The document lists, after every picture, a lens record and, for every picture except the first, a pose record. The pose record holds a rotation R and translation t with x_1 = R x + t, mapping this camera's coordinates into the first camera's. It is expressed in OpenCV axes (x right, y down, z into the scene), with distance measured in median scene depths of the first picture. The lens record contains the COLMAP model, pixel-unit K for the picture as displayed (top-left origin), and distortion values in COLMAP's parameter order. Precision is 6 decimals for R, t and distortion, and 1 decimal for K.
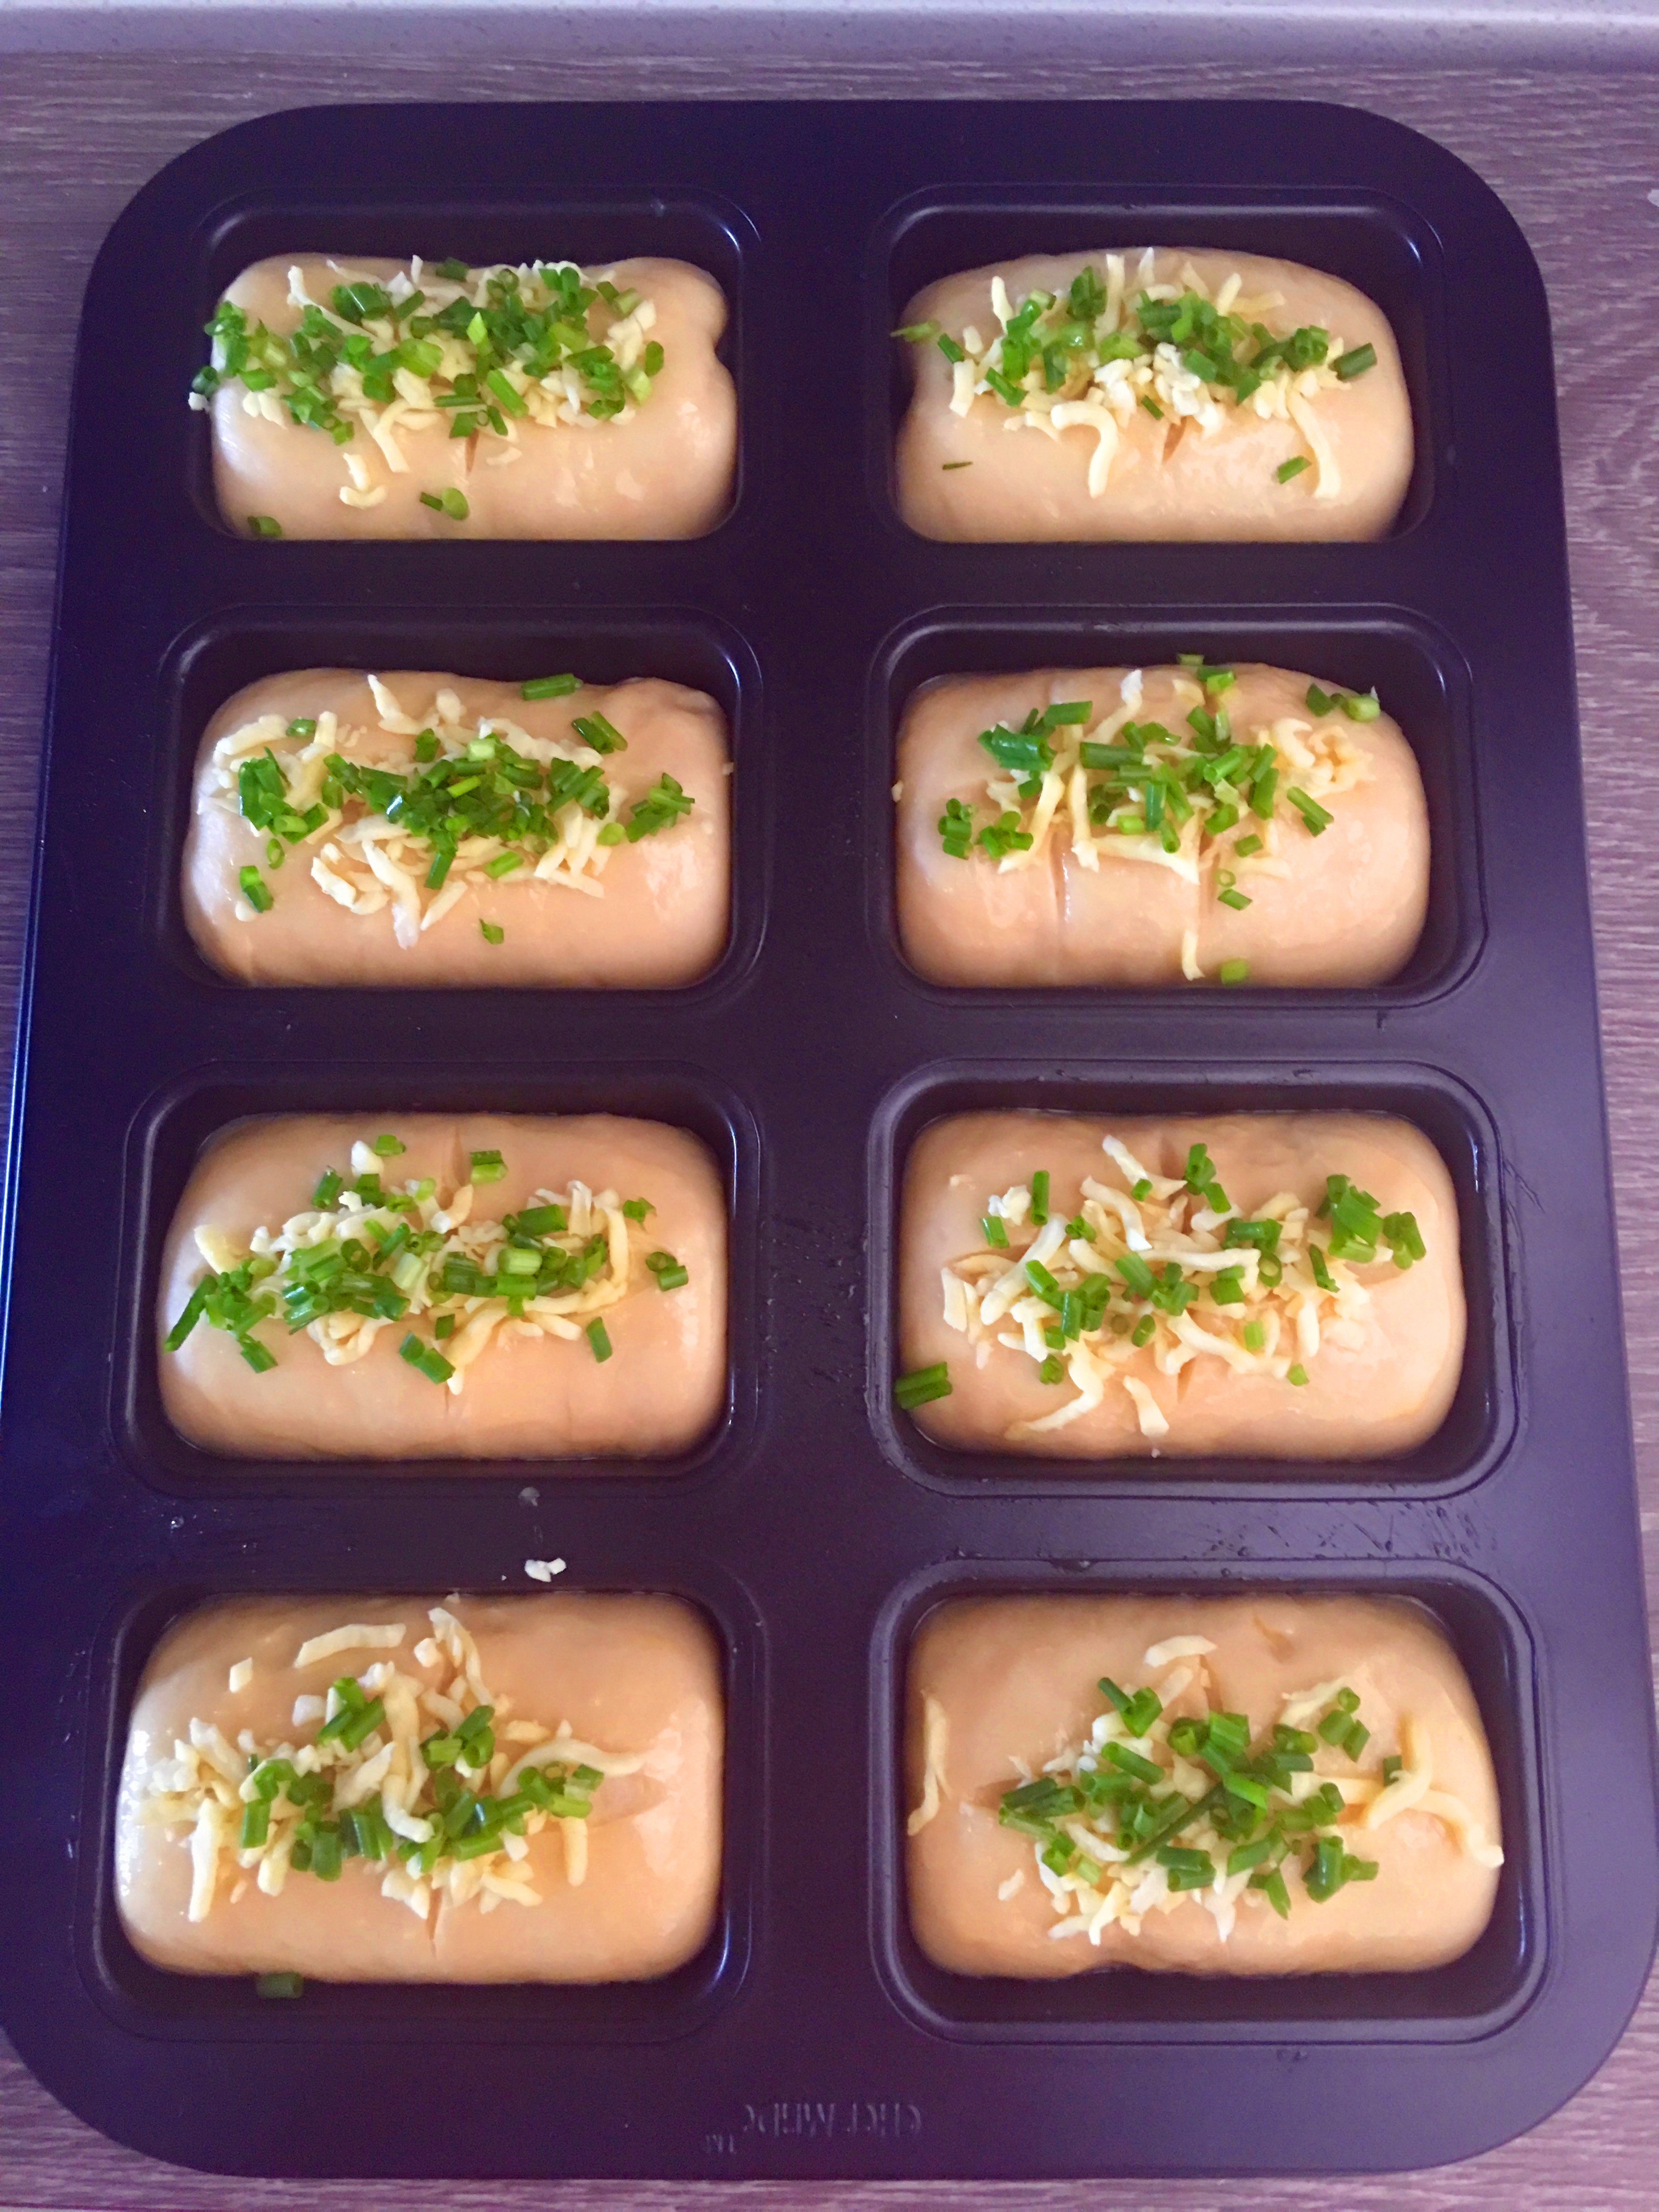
lens RADIAL K [[1856.3, 0, 829.5], [0, 1856.3, 1106.0], [0, 0, 1]] dist [-0.002042, -0.006506]
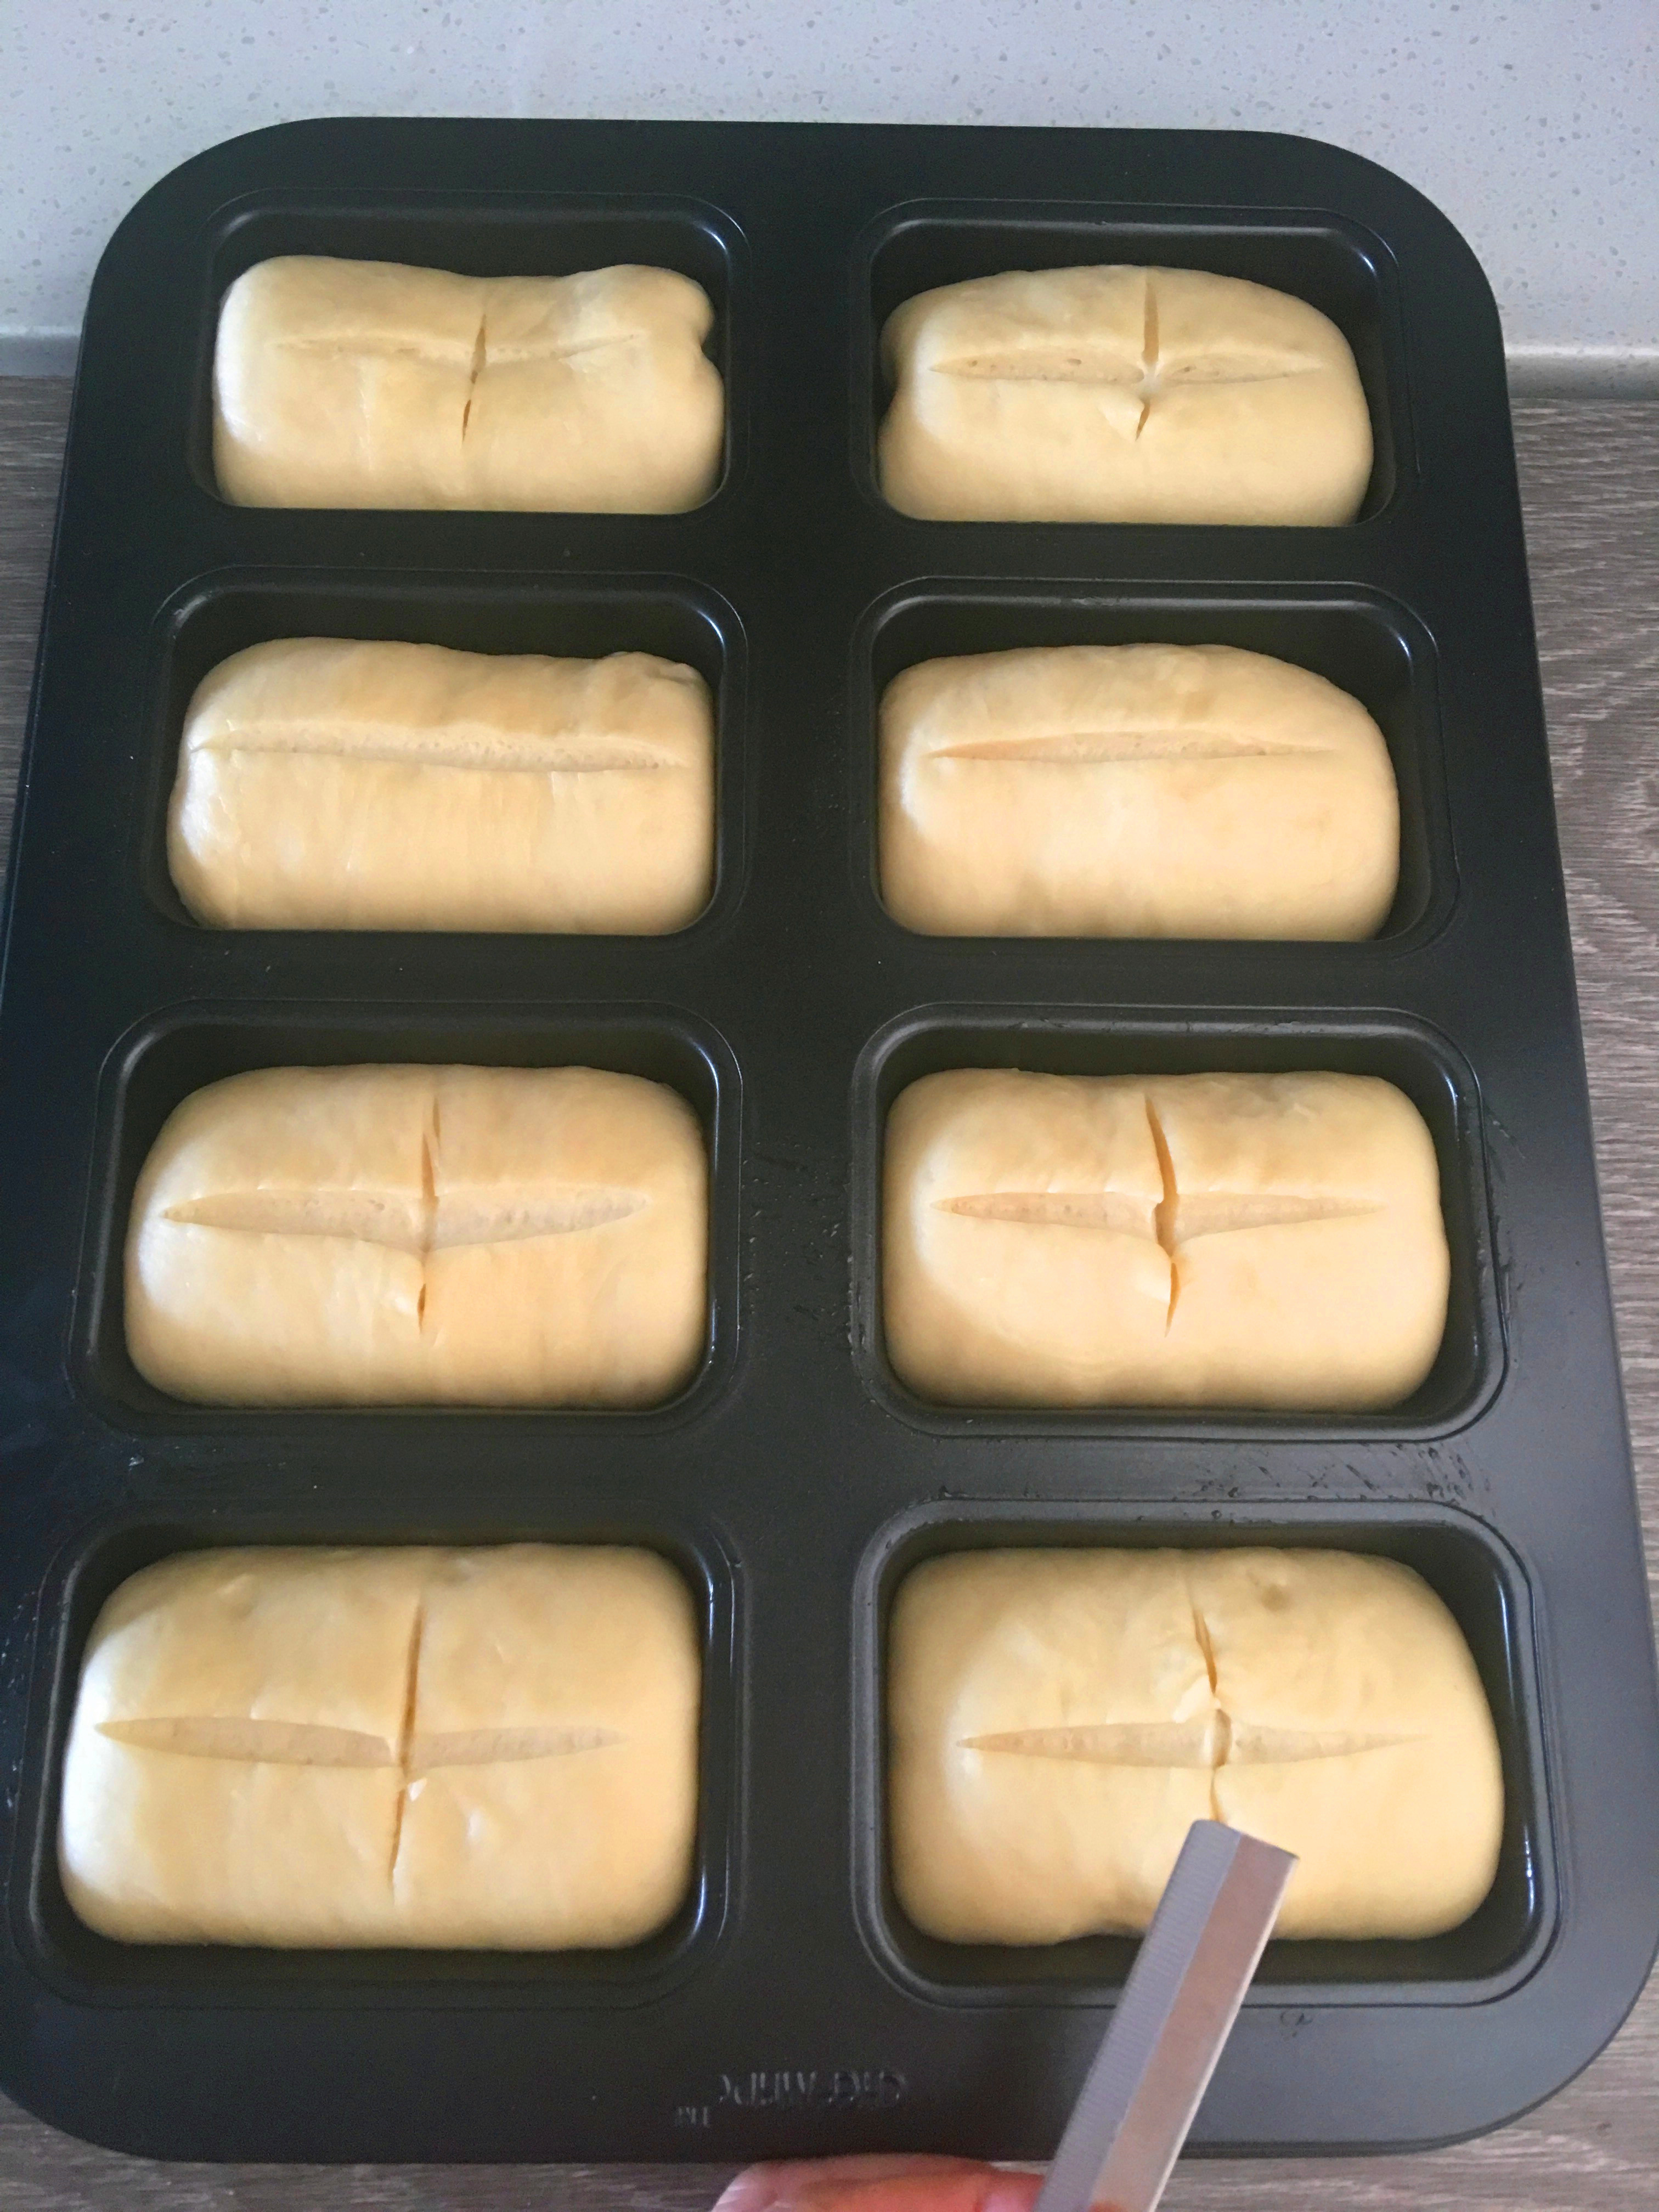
lens RADIAL K [[1856.3, 0, 829.5], [0, 1856.3, 1106.0], [0, 0, 1]] dist [-0.002042, -0.006506]
pose [[0.999692, 0.006484, 0.023950, -0.014844], [-0.003929, 0.994441, -0.105223, 0.139054], [-0.024499, 0.105096, 0.994160, 0.010554]]
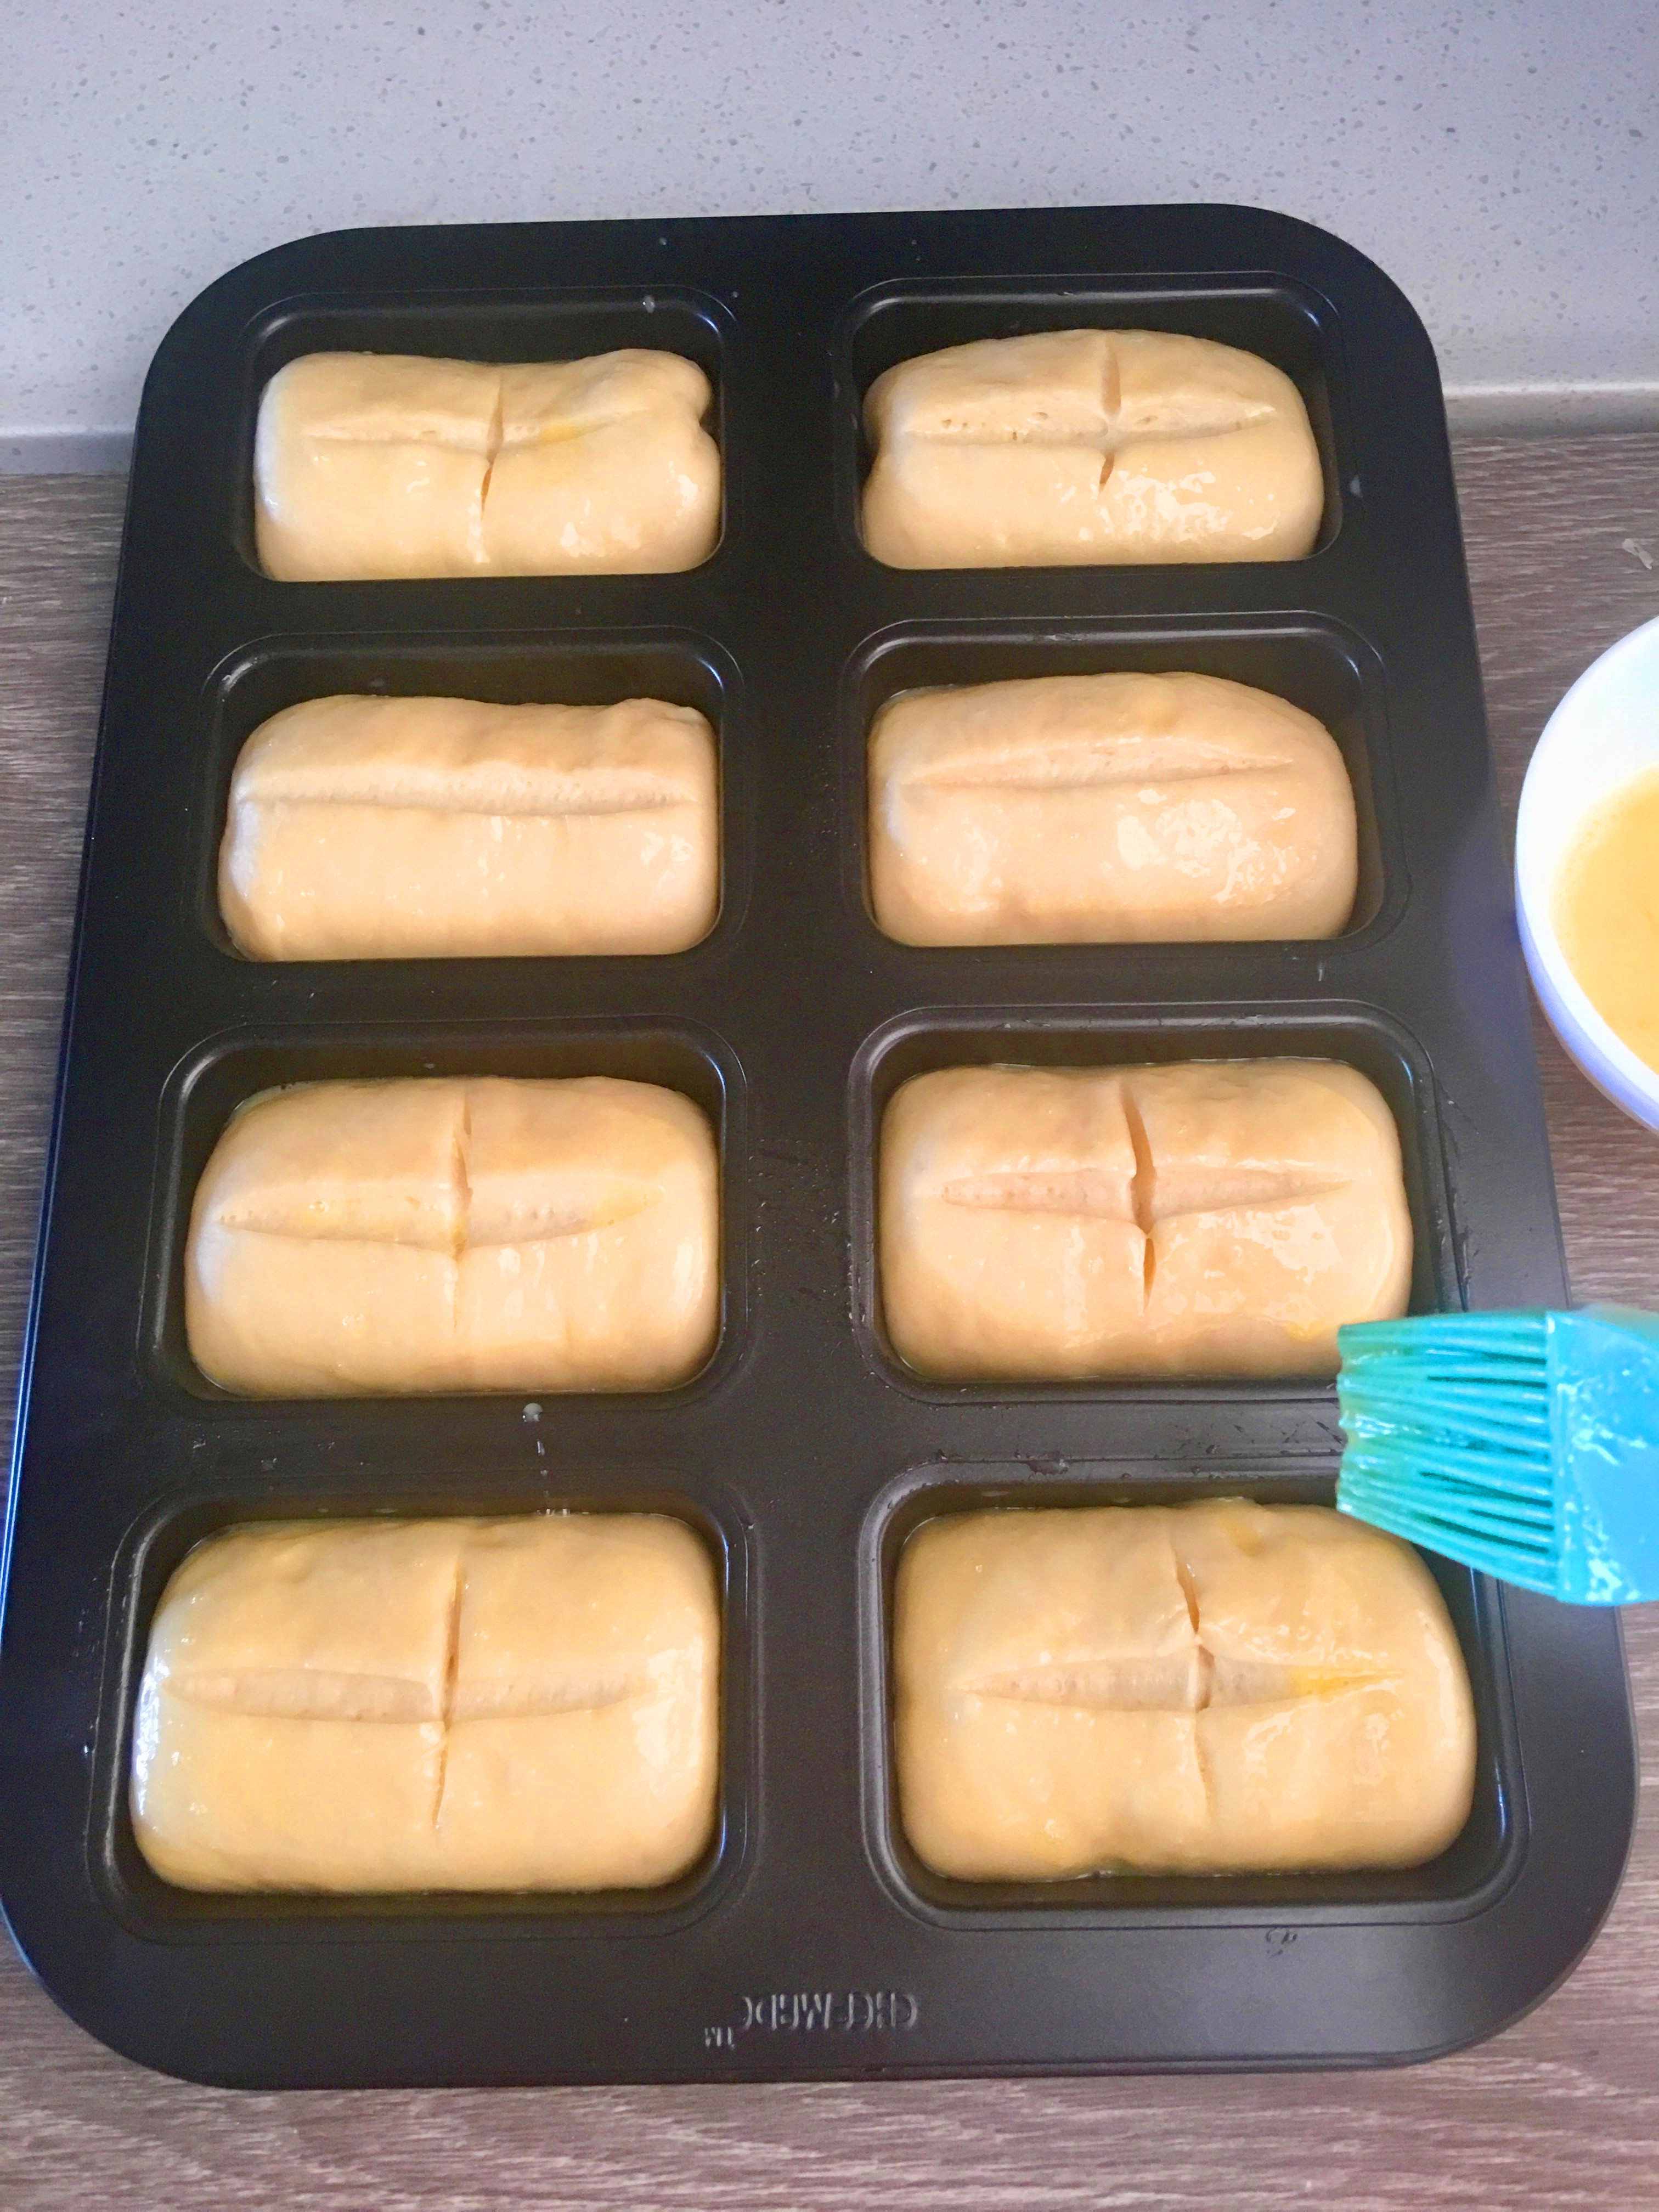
lens RADIAL K [[1874.3, 0, 835.0], [0, 1874.3, 1099.3], [0, 0, 1]] dist [0.003797, 0.004679]
pose [[0.999718, -0.022507, -0.007511, 0.021982], [0.021162, 0.988949, -0.146737, 0.192051], [0.010730, 0.146537, 0.989147, -0.079250]]
